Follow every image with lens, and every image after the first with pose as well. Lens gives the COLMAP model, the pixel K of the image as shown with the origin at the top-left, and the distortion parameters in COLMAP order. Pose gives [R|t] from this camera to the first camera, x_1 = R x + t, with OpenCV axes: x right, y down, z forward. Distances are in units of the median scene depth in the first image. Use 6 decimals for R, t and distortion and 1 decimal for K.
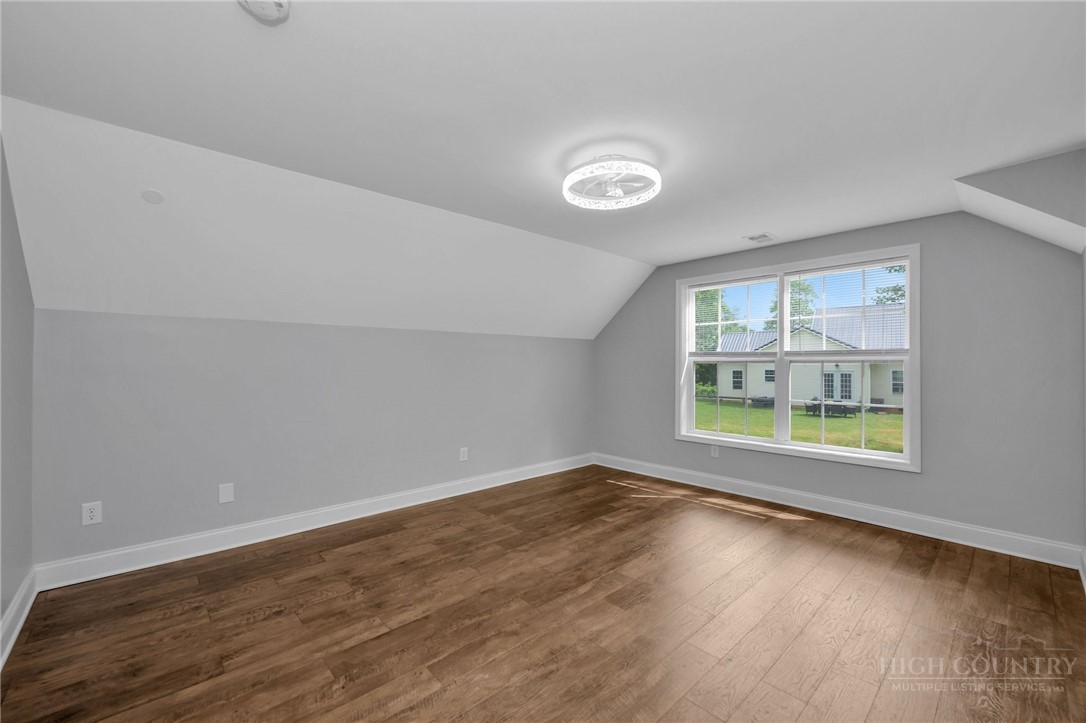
lens RADIAL K [[436.2, 0, 546.7], [0, 436.2, 362.3], [0, 0, 1]] dist [-0.000144, 0.000094]
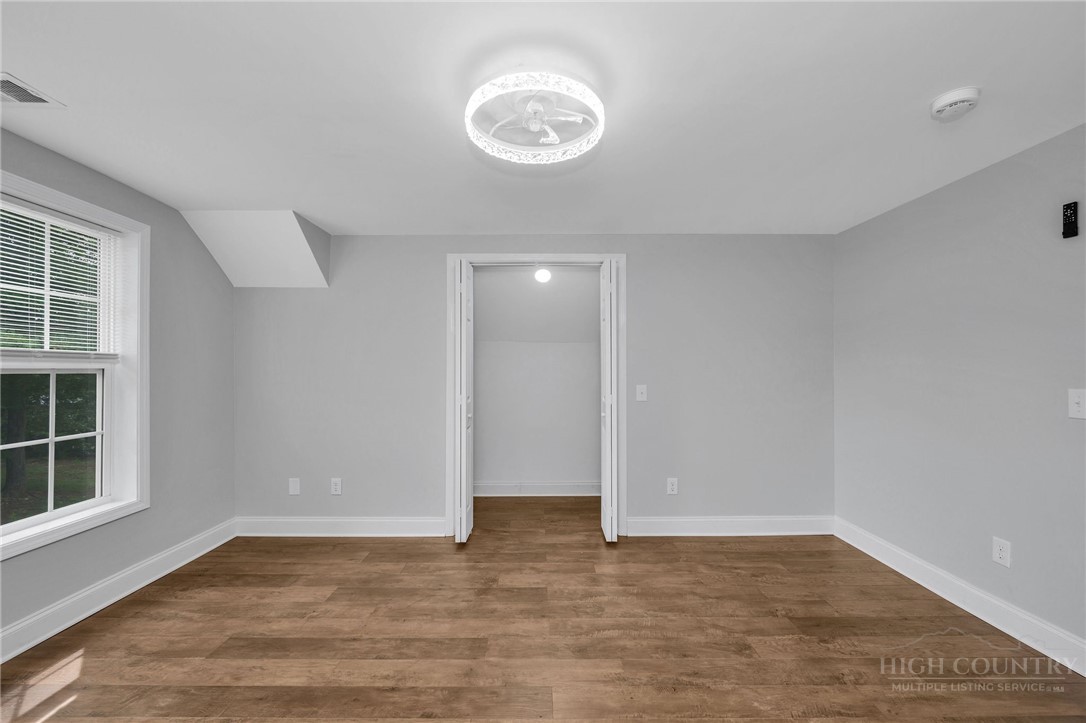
lens RADIAL K [[436.2, 0, 542.5], [0, 436.2, 363.9], [0, 0, 1]] dist [-0.000144, 0.000094]
pose [[-0.739635, 0.006425, 0.672977, -0.406731], [-0.007806, 0.999805, -0.018125, -0.011782], [-0.672963, -0.018659, -0.739441, 1.877799]]
